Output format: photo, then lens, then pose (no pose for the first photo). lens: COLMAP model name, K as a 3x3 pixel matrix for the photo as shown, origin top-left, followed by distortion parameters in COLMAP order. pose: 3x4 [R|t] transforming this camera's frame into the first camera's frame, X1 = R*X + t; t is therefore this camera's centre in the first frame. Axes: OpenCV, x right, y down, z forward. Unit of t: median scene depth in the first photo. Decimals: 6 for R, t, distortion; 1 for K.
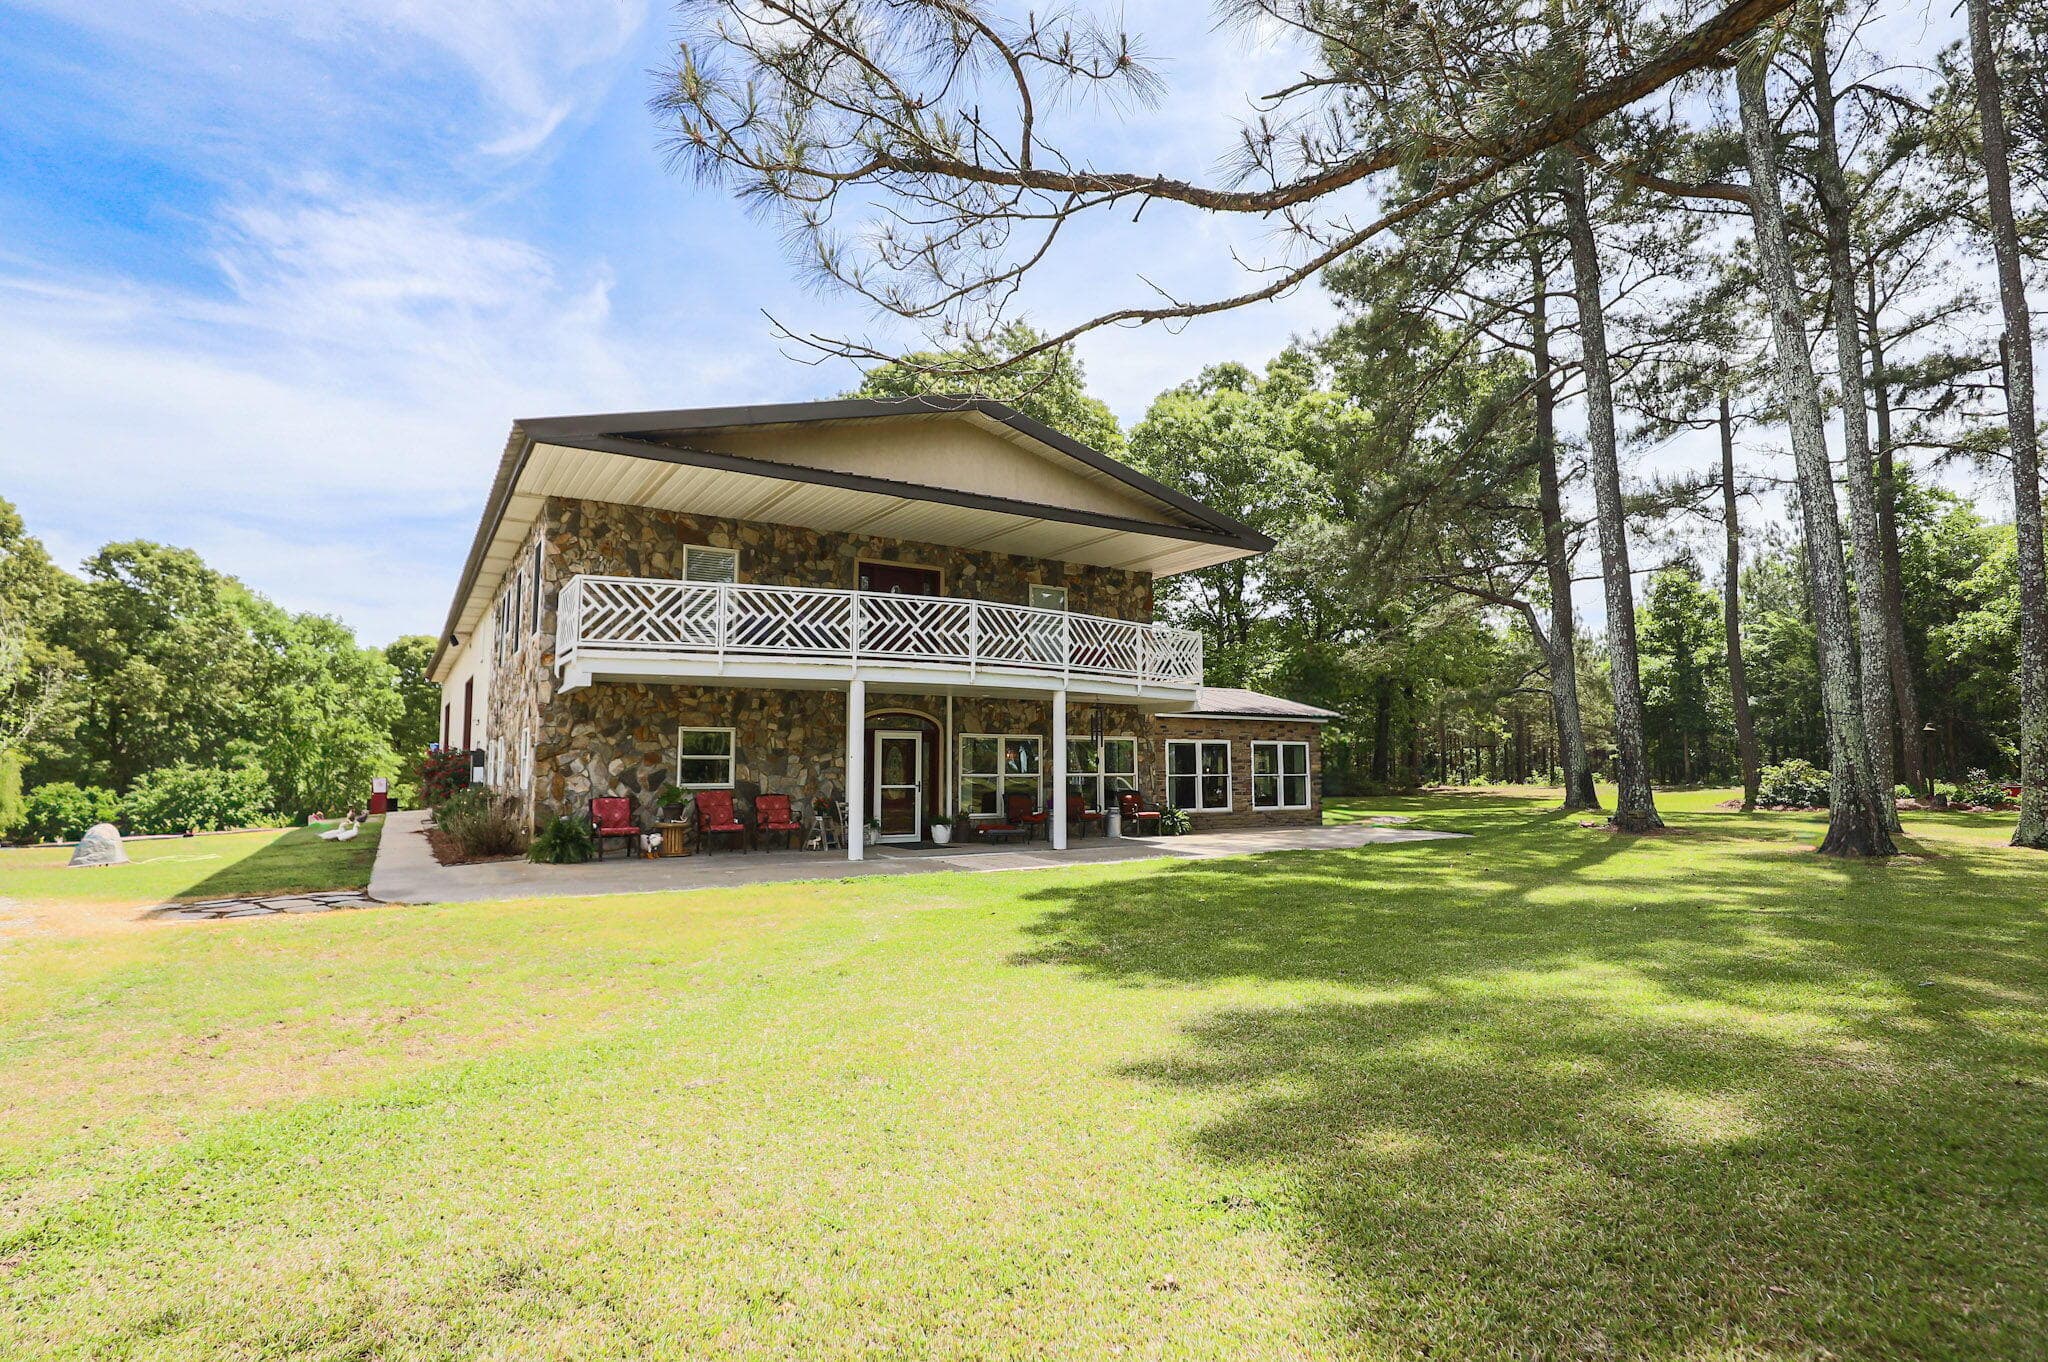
lens RADIAL K [[1014.1, 0, 1024.0], [0, 1014.1, 681.0], [0, 0, 1]] dist [-0.027805, -0.000429]
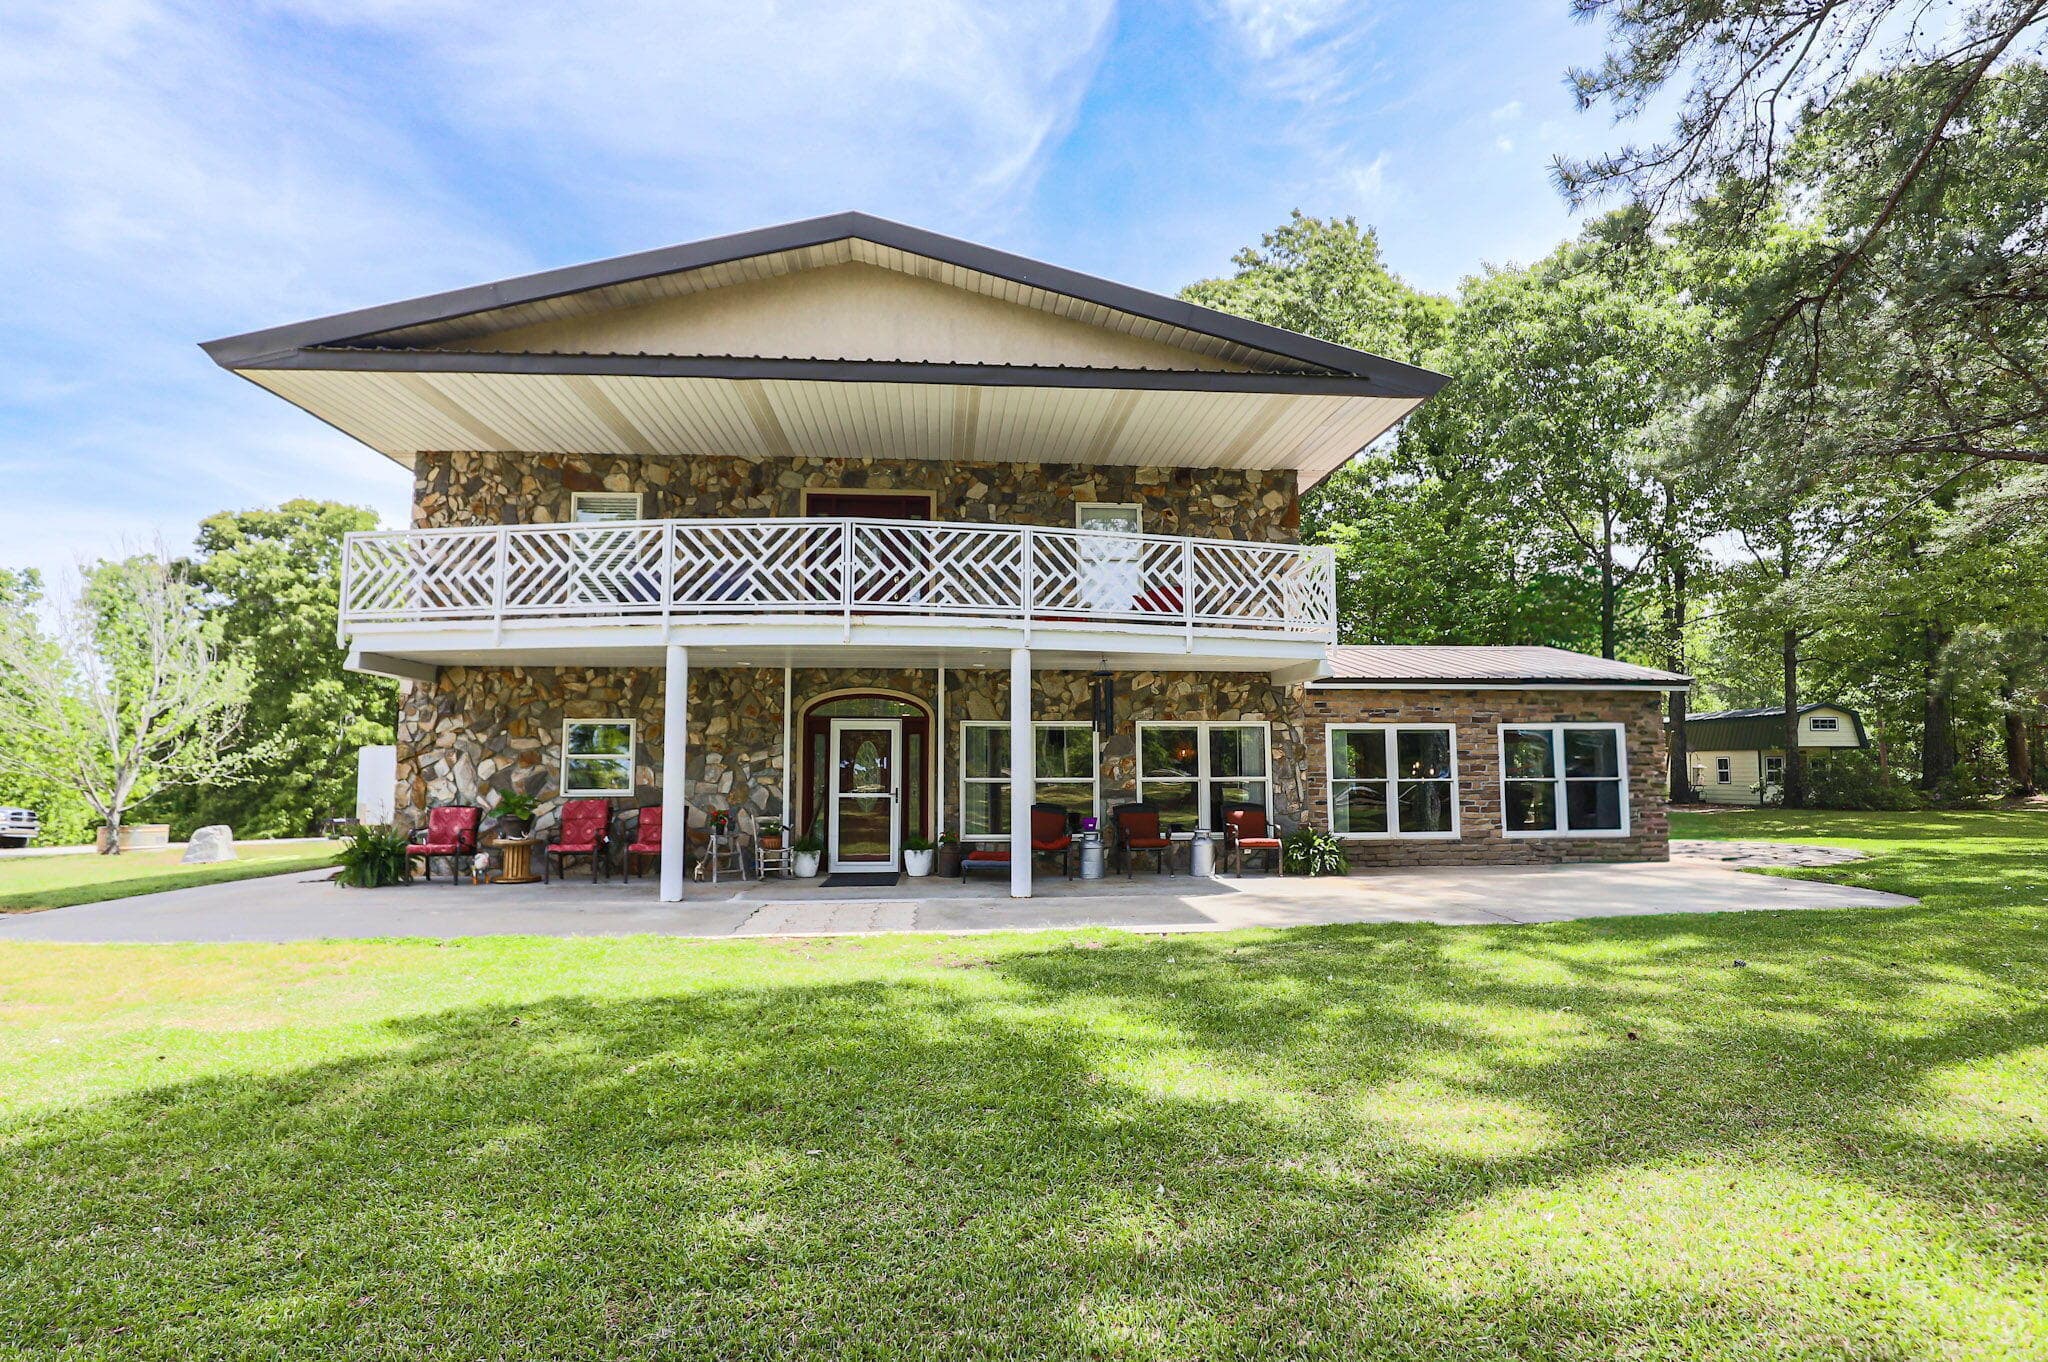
lens RADIAL K [[1014.1, 0, 1024.0], [0, 1014.1, 681.0], [0, 0, 1]] dist [-0.027805, -0.000429]
pose [[0.890599, -0.041566, -0.452887, 0.327999], [0.040963, 0.999099, -0.011143, 0.037025], [0.452942, -0.008628, 0.891498, 0.428291]]
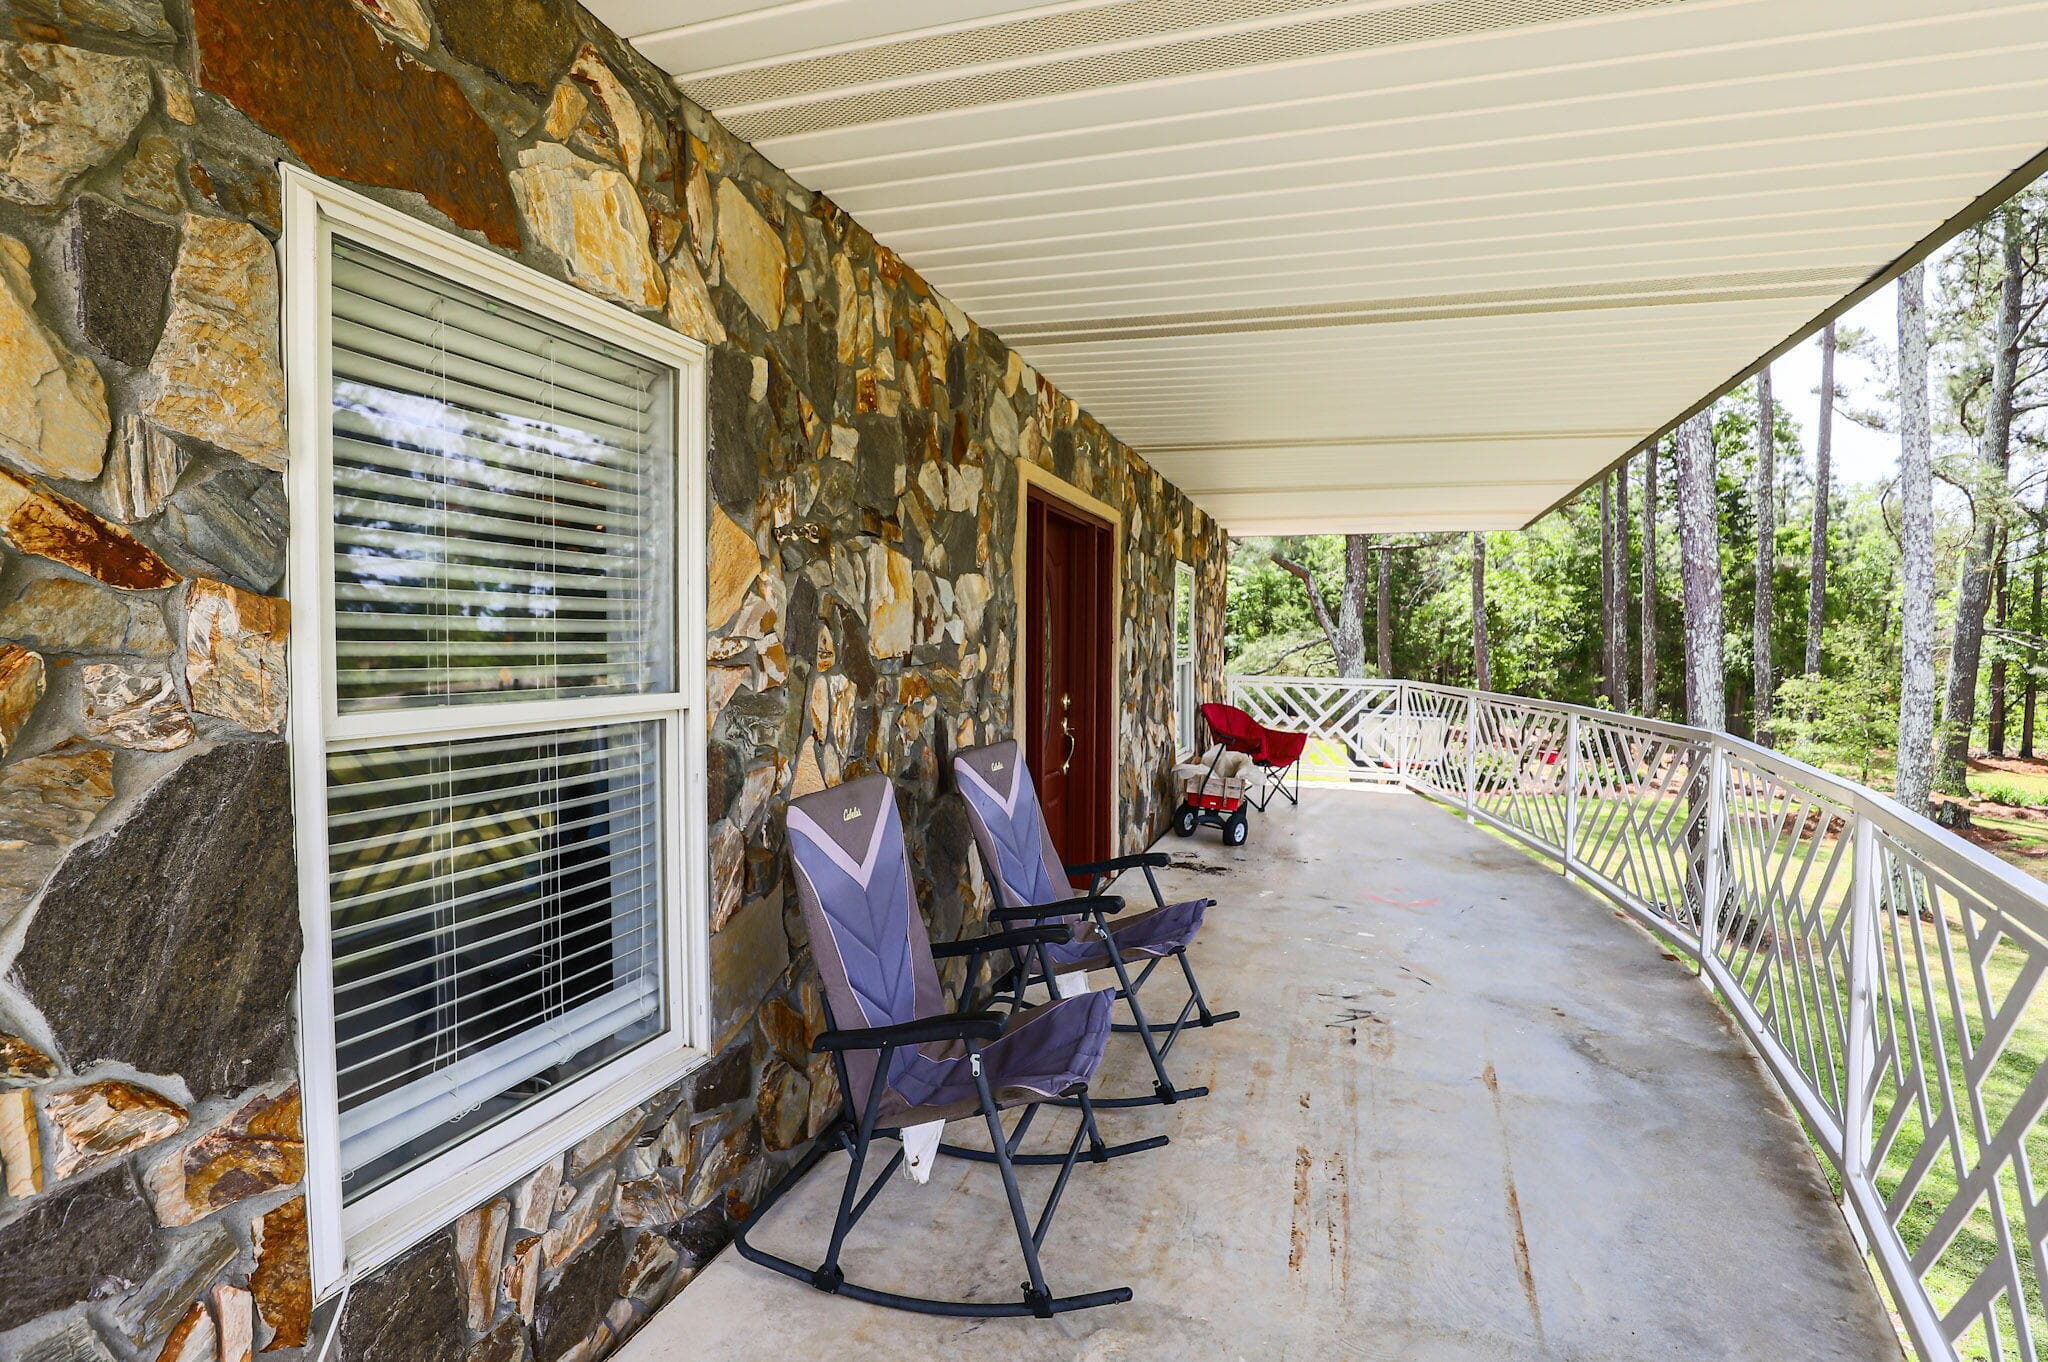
lens RADIAL K [[1014.1, 0, 1024.0], [0, 1014.1, 681.0], [0, 0, 1]] dist [-0.027805, -0.000429]
pose [[0.773069, -0.018195, 0.634061, -0.328623], [-0.063307, 0.992385, 0.105663, -0.101708], [-0.631155, -0.121826, 0.766030, 0.859880]]
